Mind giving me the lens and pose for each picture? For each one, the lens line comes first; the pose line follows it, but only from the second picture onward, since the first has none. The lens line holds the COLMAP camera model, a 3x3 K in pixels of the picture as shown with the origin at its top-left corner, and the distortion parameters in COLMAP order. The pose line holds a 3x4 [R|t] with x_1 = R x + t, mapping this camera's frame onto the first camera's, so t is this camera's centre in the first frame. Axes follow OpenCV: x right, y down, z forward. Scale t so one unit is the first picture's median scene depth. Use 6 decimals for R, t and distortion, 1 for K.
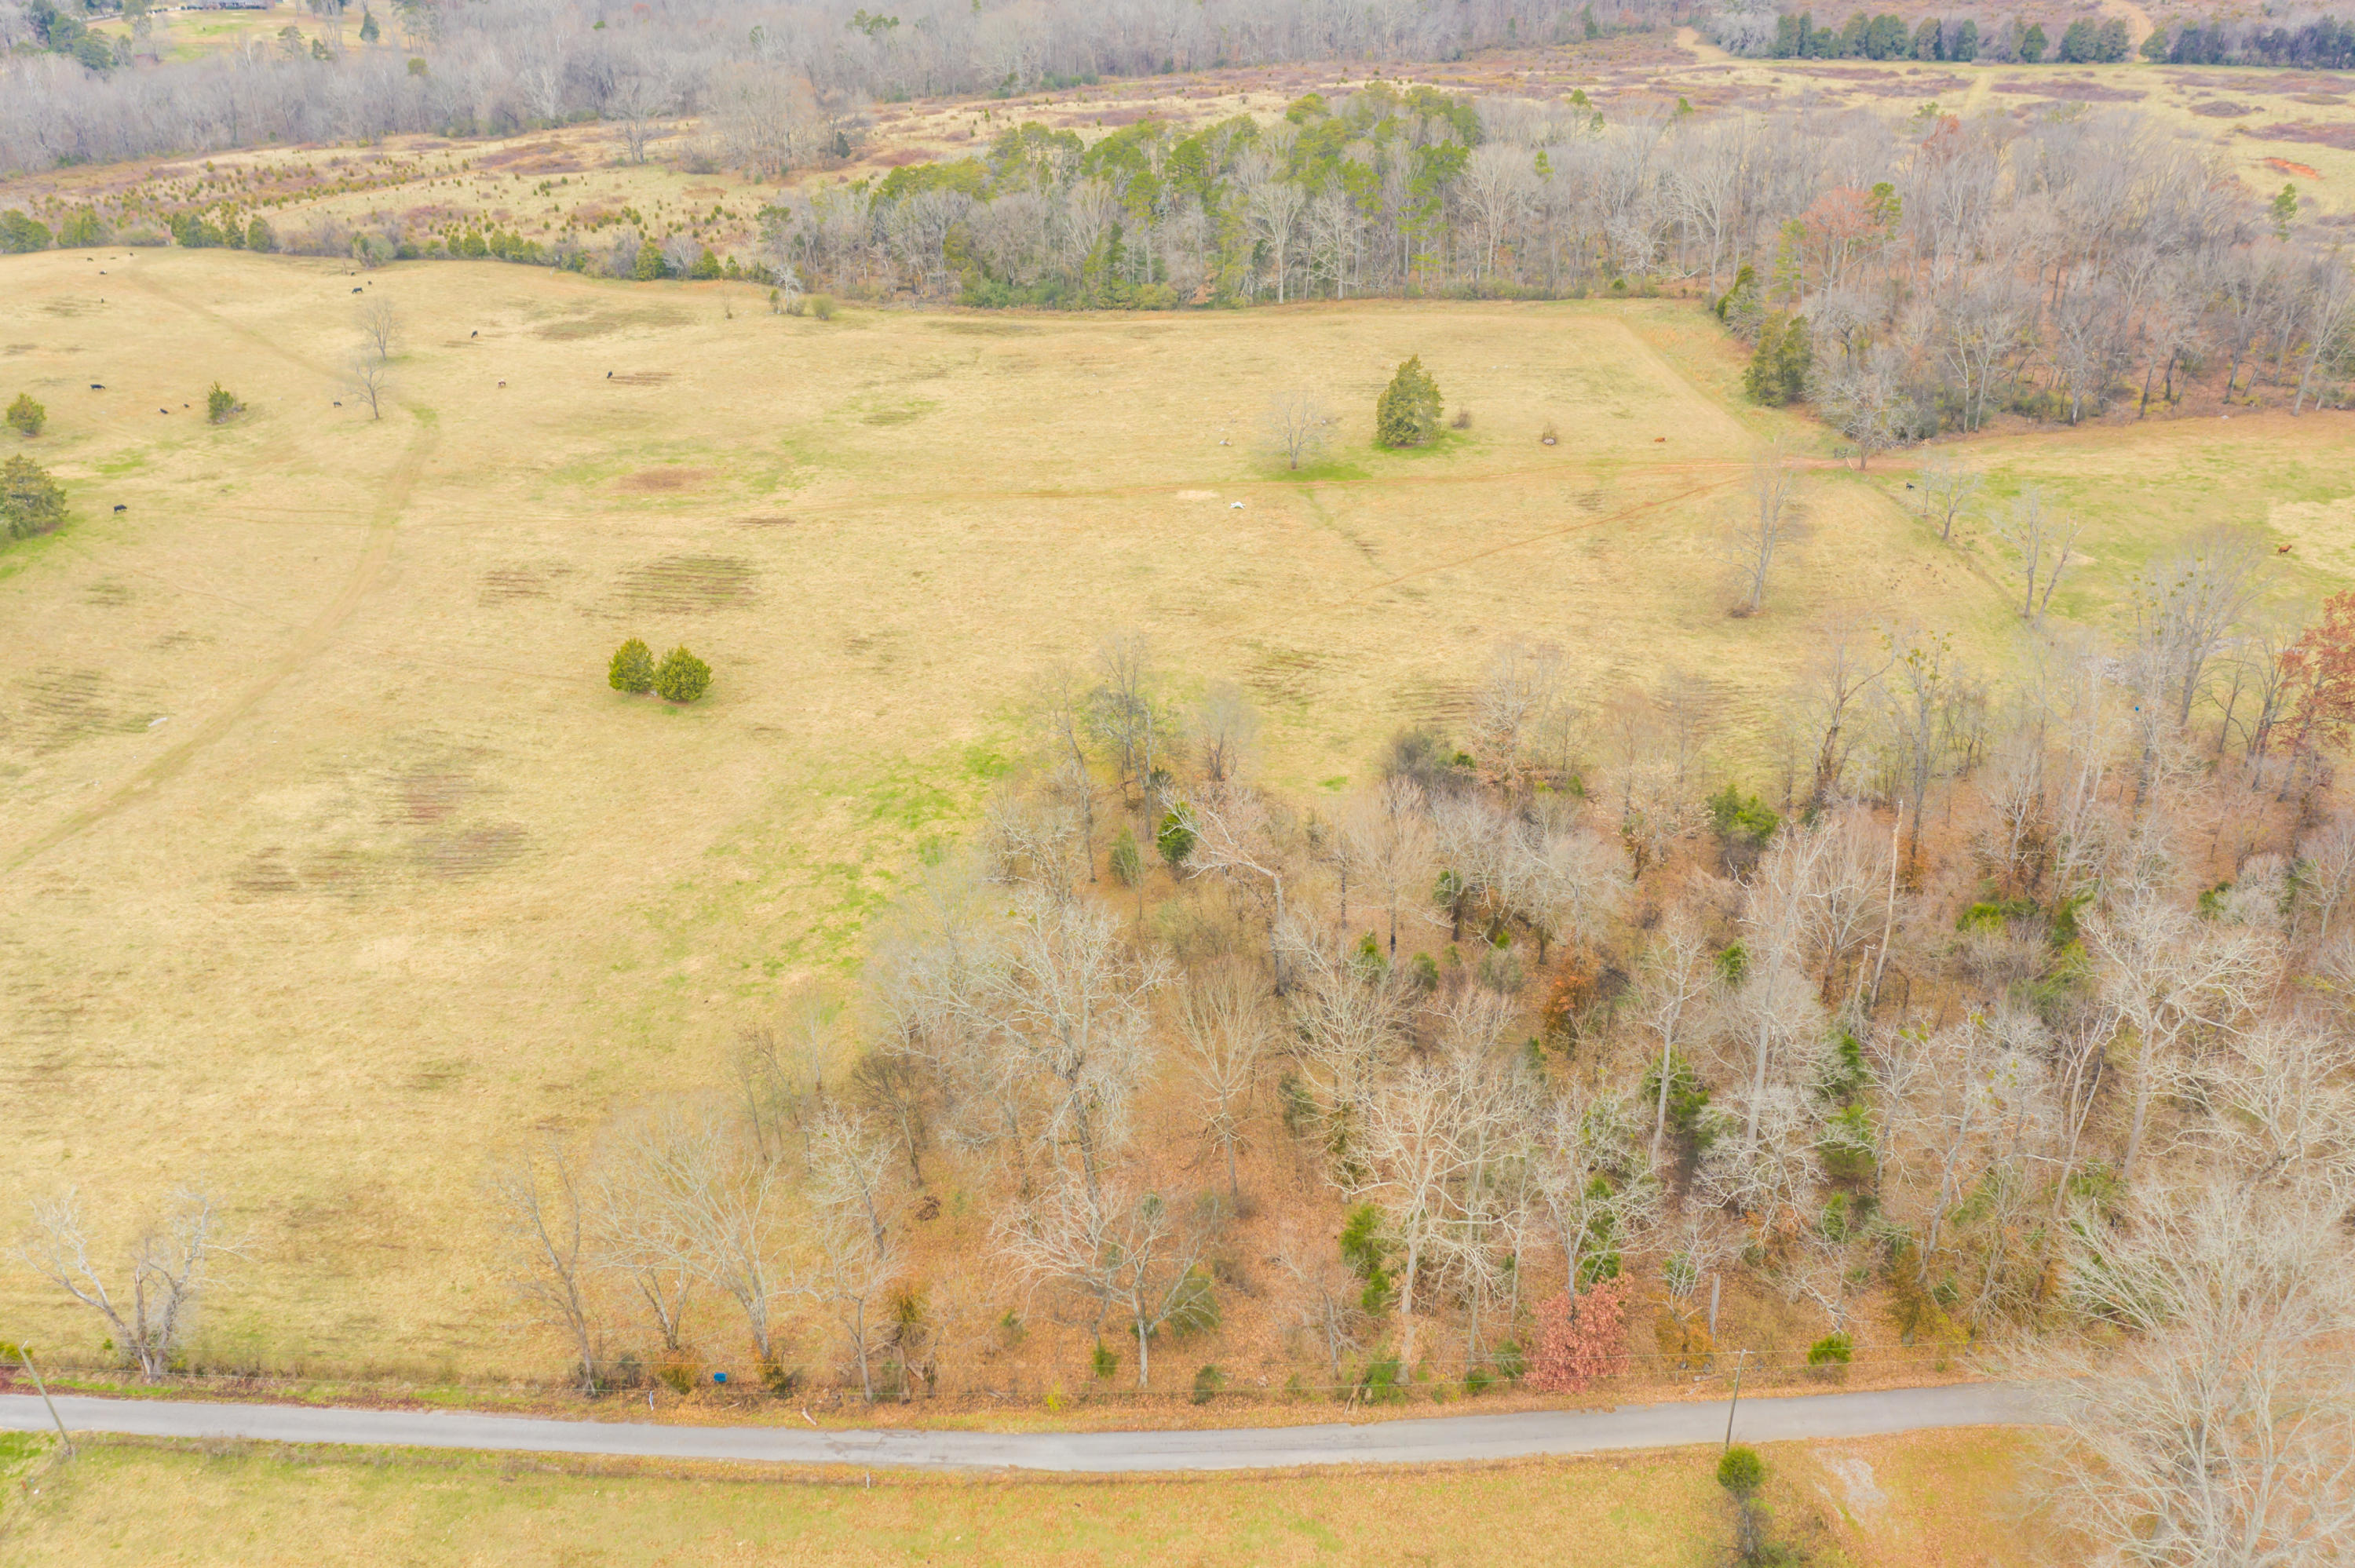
lens RADIAL K [[1876.9, 0, 1168.8], [0, 1876.9, 780.5], [0, 0, 1]] dist [-0.006068, 0.001892]
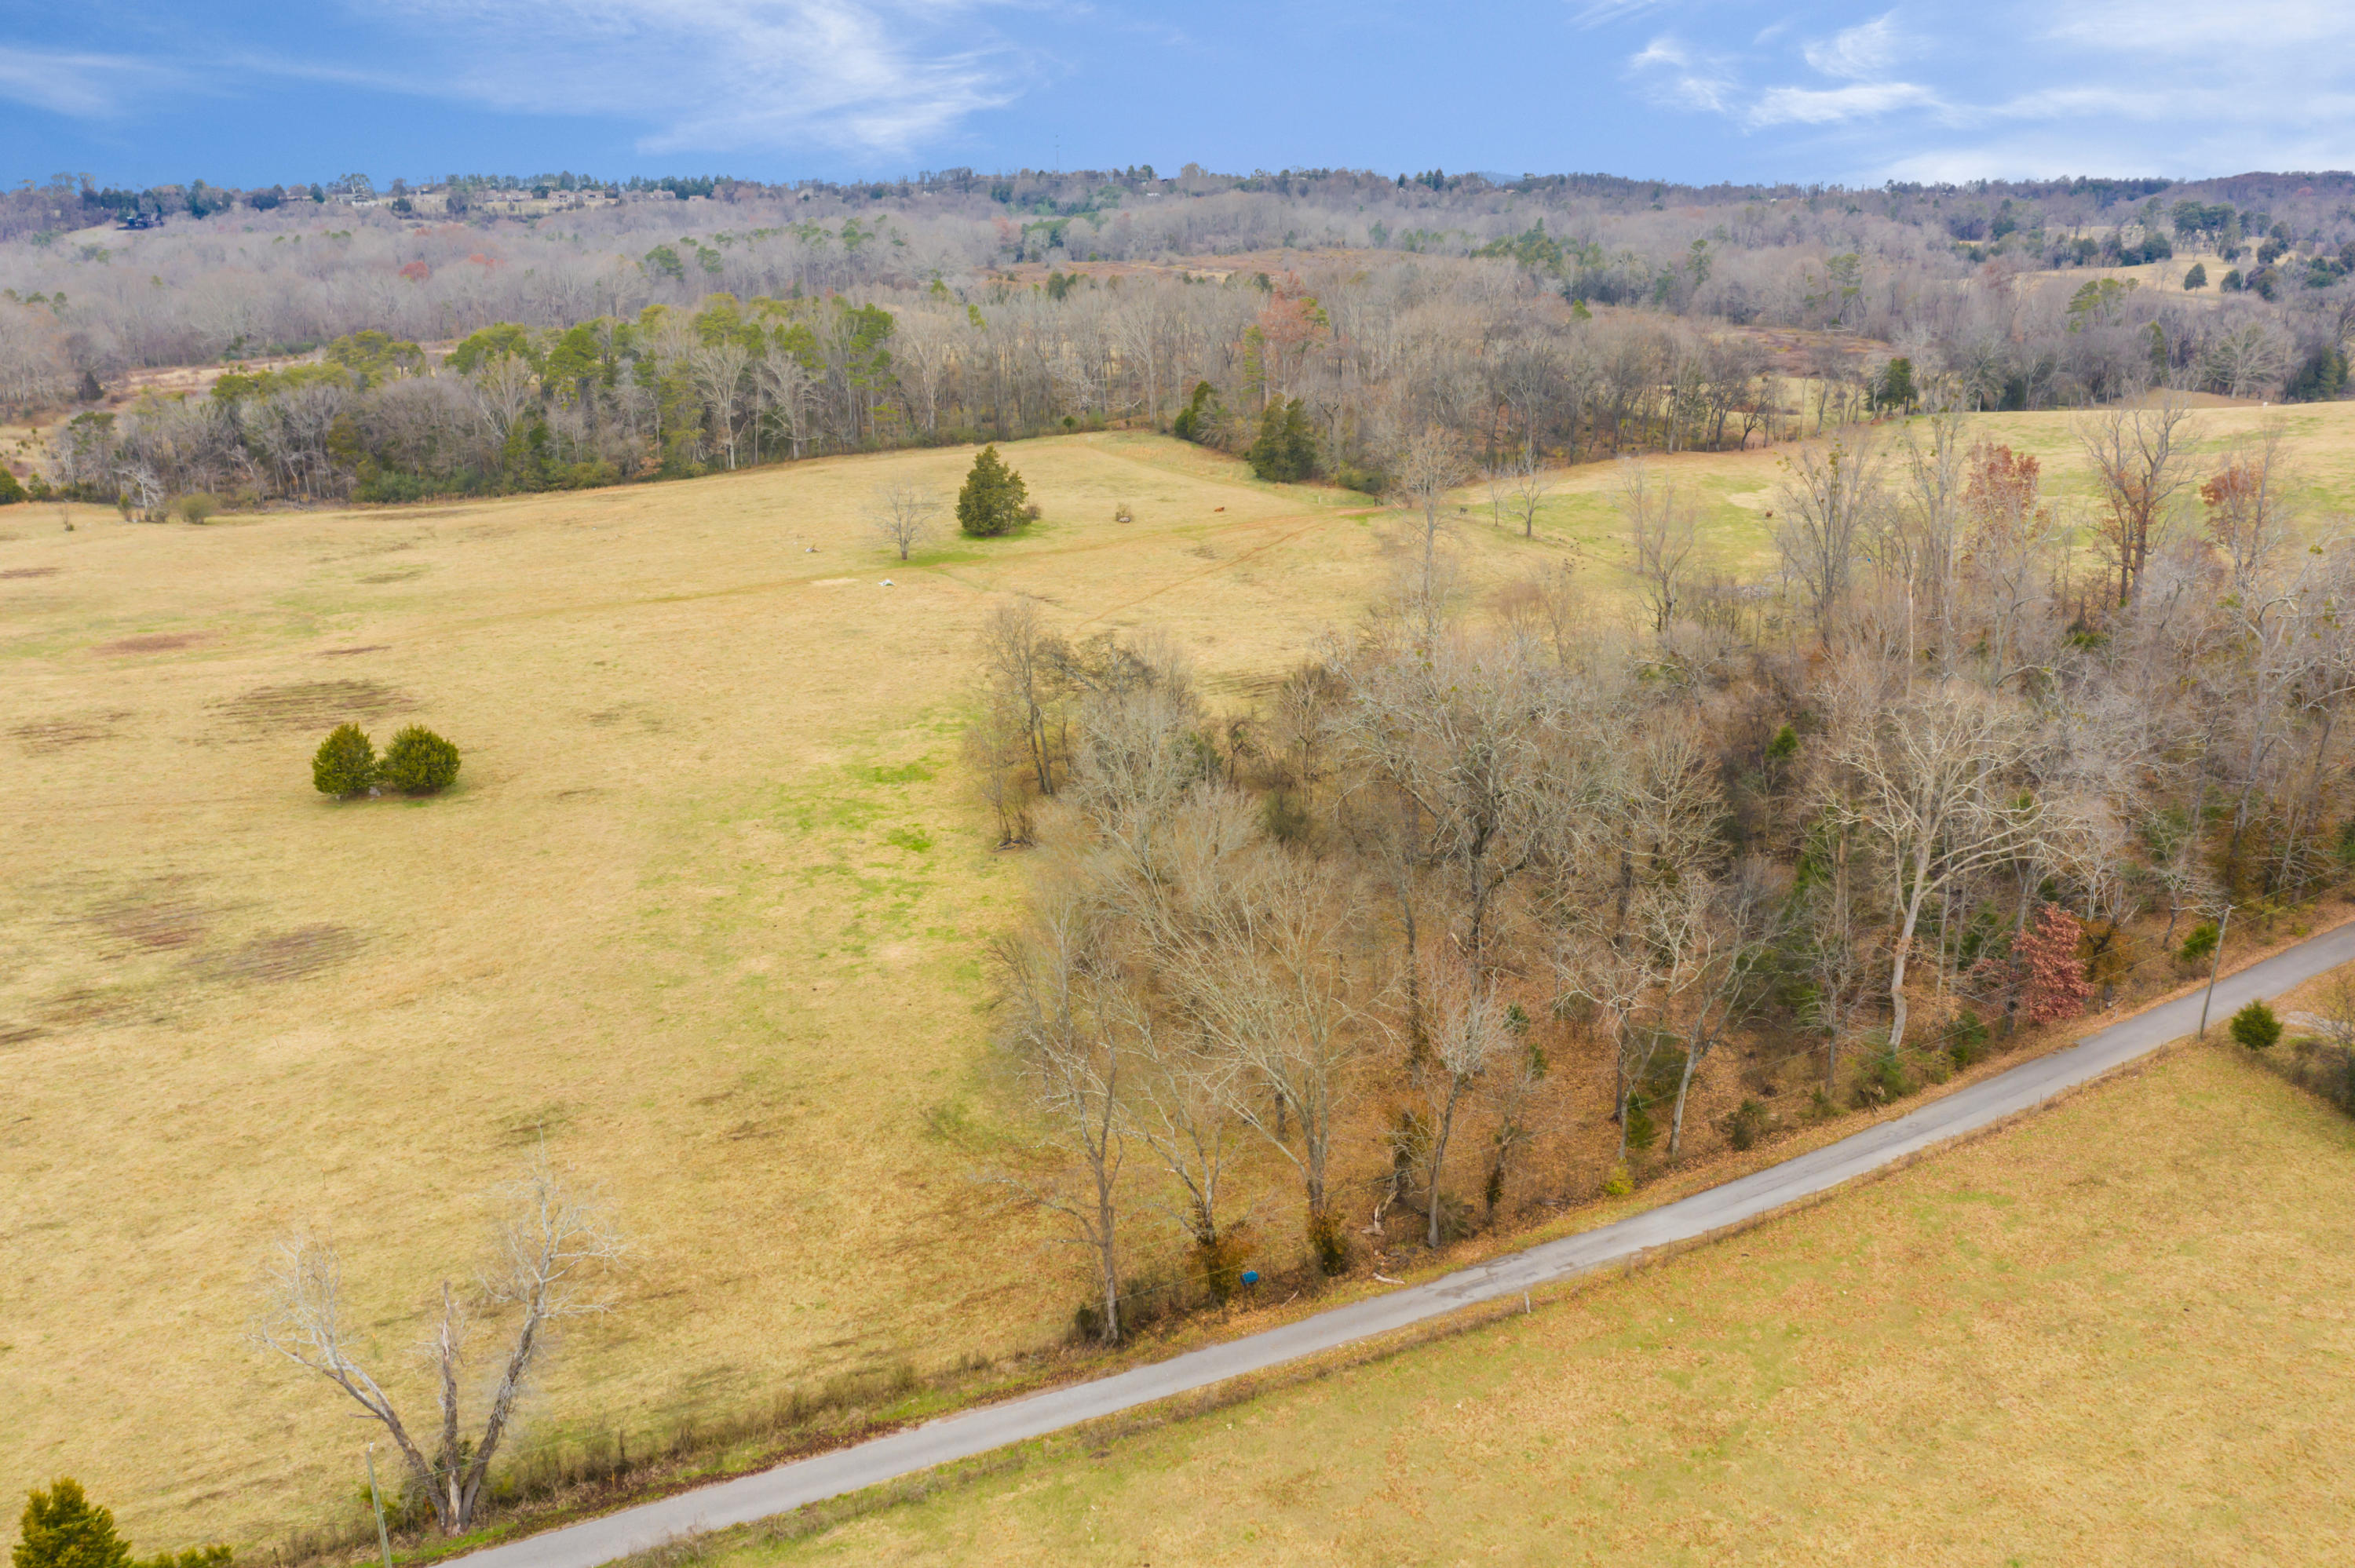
lens RADIAL K [[1853.7, 0, 1172.9], [0, 1853.7, 779.9], [0, 0, 1]] dist [-0.005484, -0.002387]
pose [[0.874312, -0.136924, 0.465651, -0.281390], [0.222159, 0.965881, -0.133113, 0.102764], [-0.431538, 0.219831, 0.874900, 0.146058]]
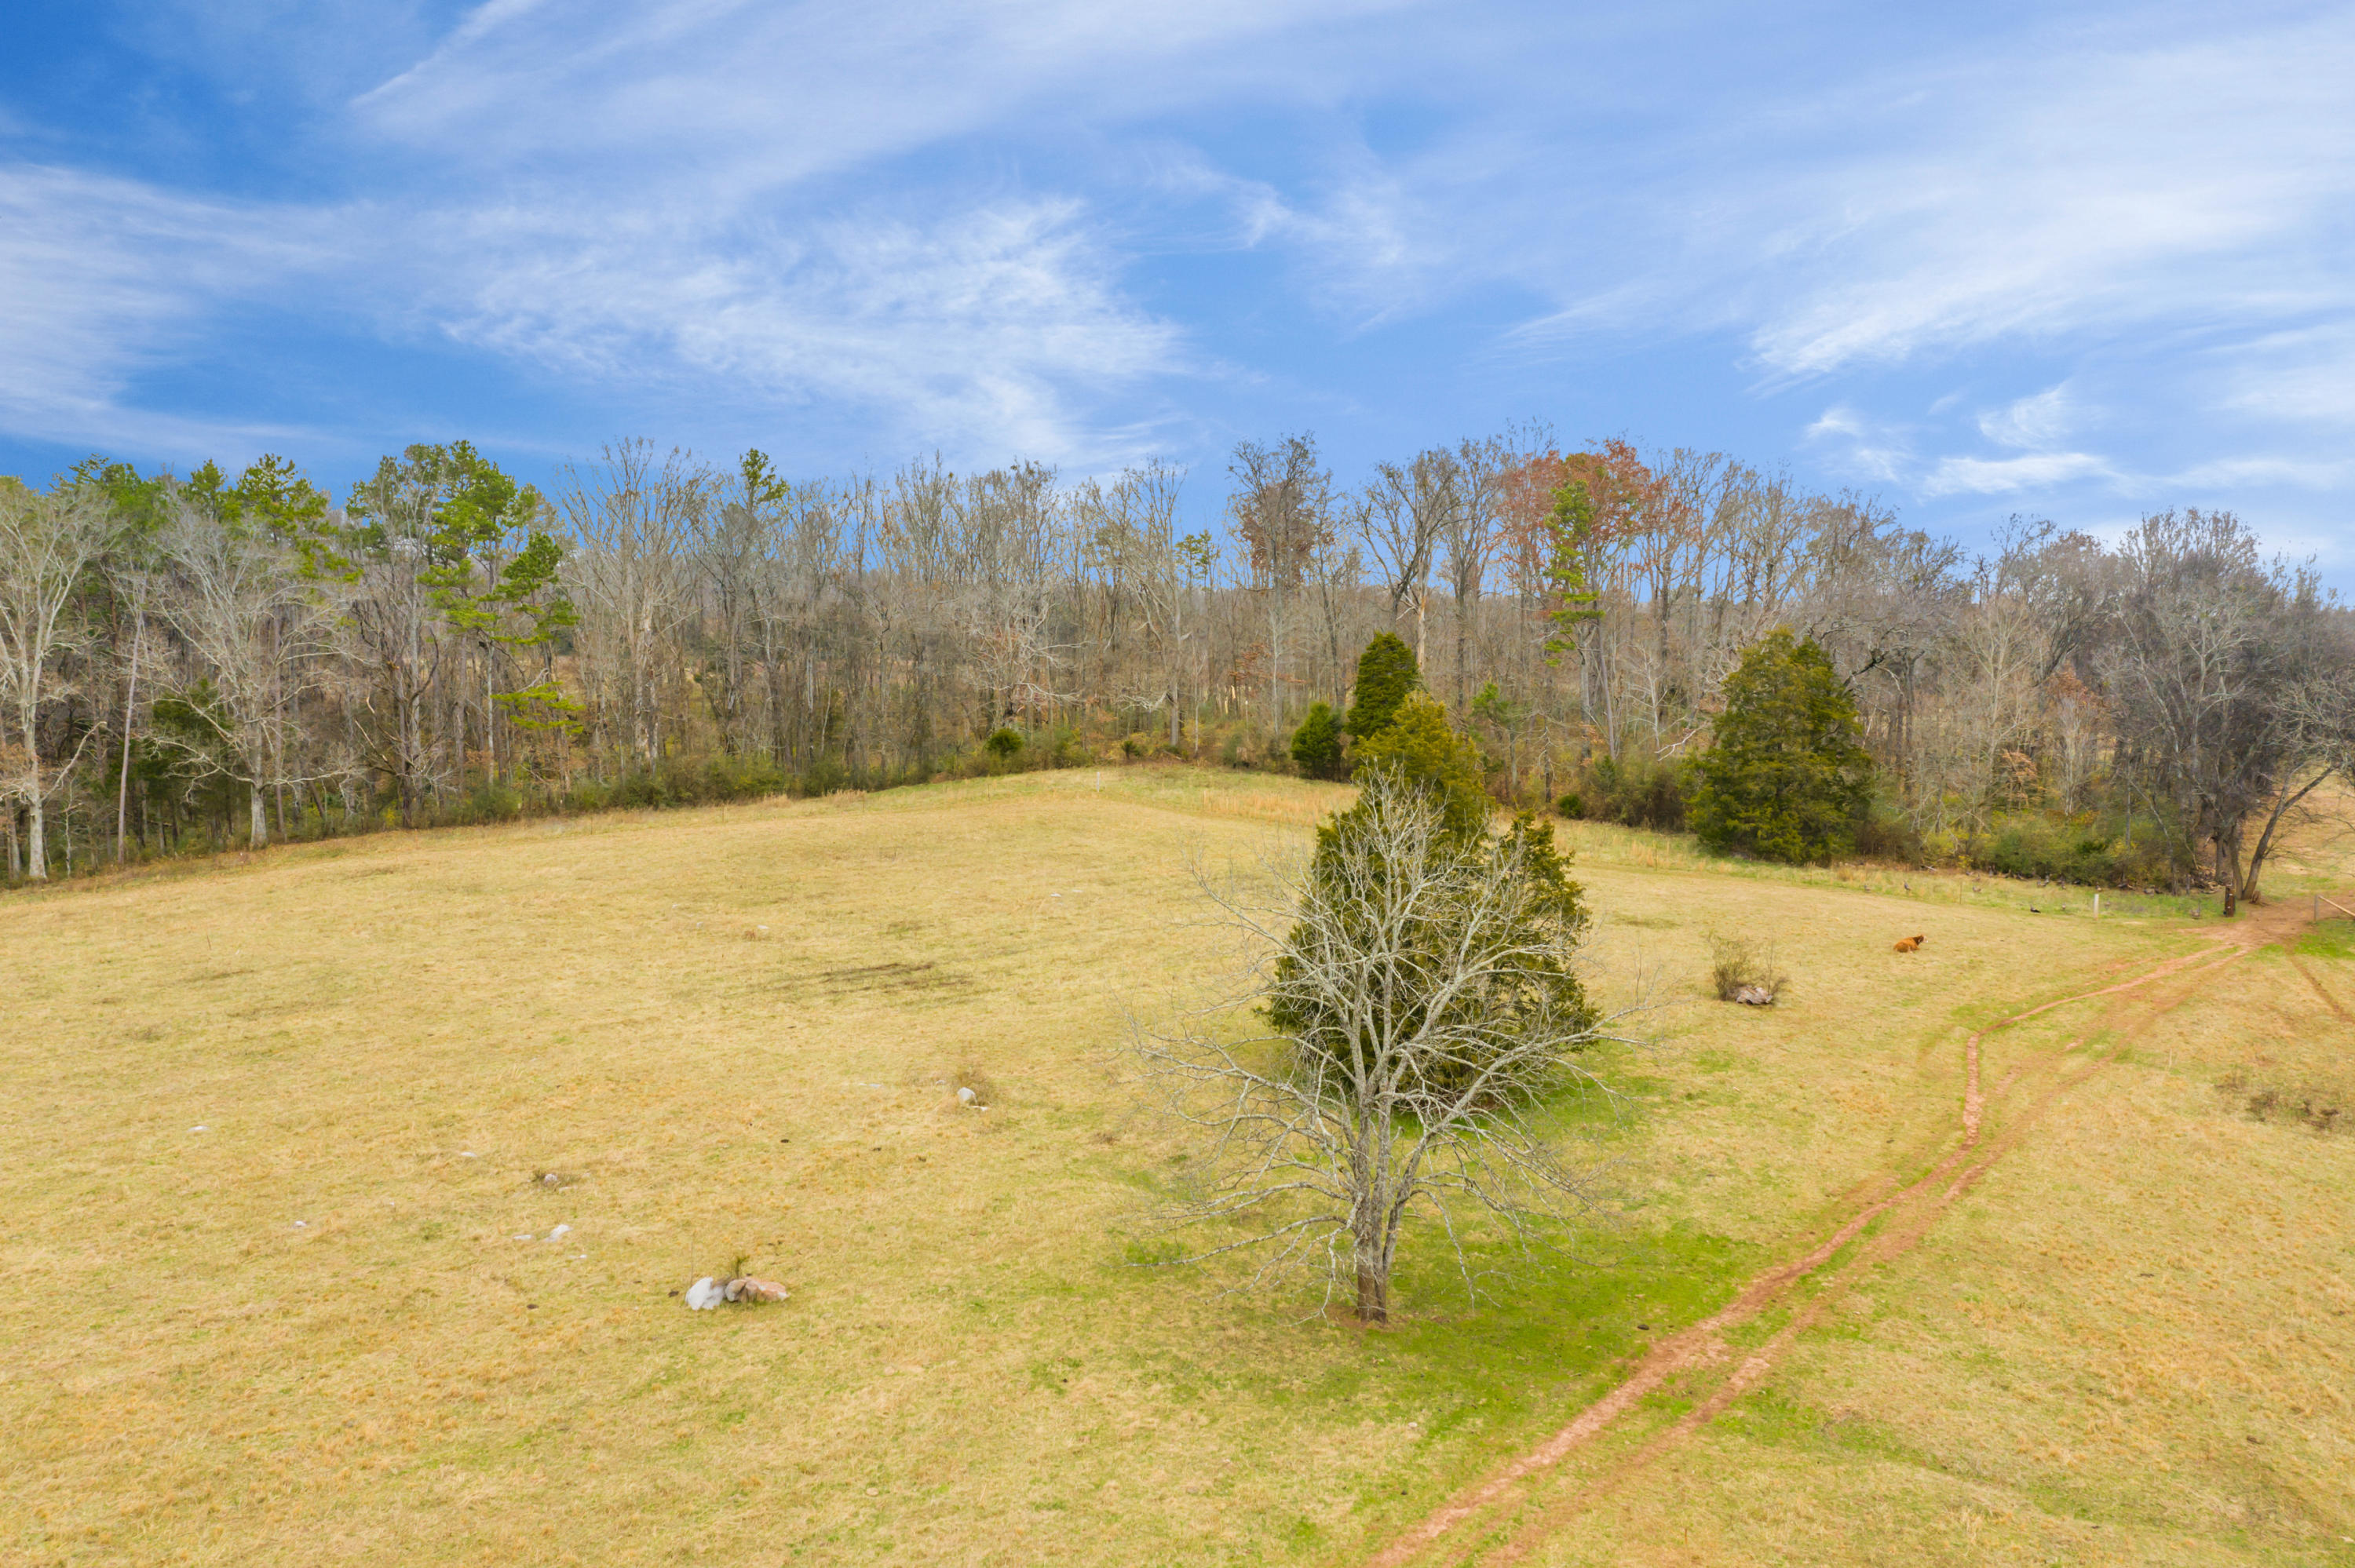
lens RADIAL K [[1863.1, 0, 1168.5], [0, 1863.1, 781.4], [0, 0, 1]] dist [-0.006339, 0.003805]
pose [[0.651864, -0.032483, 0.757640, -0.063718], [0.336471, 0.907744, -0.250577, -0.181072], [-0.679603, 0.418266, 0.602655, 0.939777]]
